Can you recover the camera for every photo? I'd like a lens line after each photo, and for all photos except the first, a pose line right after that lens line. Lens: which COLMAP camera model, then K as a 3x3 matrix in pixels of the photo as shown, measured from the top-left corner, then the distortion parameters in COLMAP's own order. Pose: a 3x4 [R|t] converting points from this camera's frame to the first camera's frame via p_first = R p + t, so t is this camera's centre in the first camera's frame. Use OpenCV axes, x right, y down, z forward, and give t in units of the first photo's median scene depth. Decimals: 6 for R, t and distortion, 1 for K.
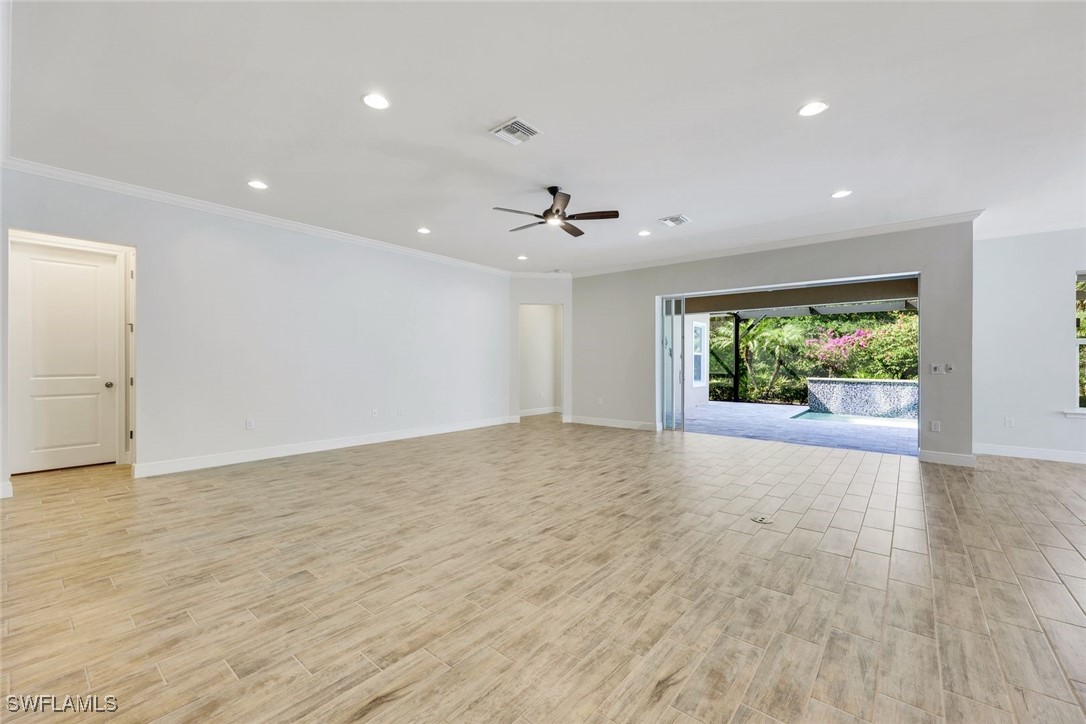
lens RADIAL K [[442.3, 0, 536.4], [0, 442.3, 358.7], [0, 0, 1]] dist [-0.003738, 0.002210]
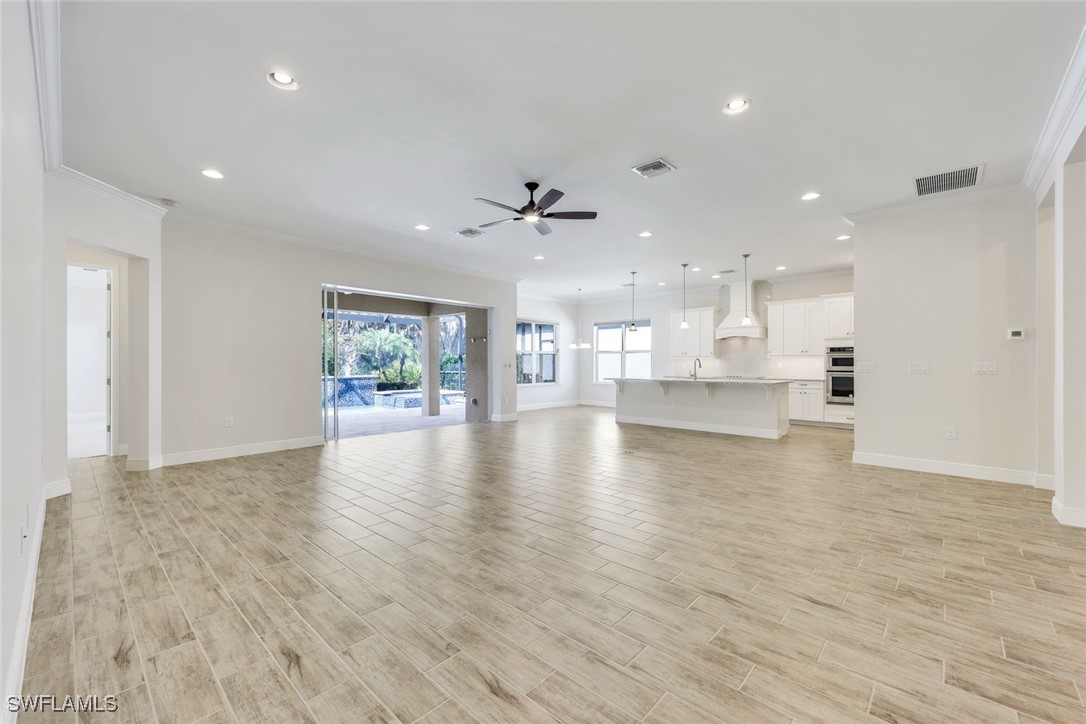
lens RADIAL K [[442.3, 0, 535.0], [0, 442.3, 365.5], [0, 0, 1]] dist [-0.003738, 0.002210]
pose [[0.057740, -0.011639, 0.998264, -1.412041], [-0.007270, 0.999901, 0.012078, 0.002462], [-0.998305, -0.007955, 0.057649, 1.414812]]
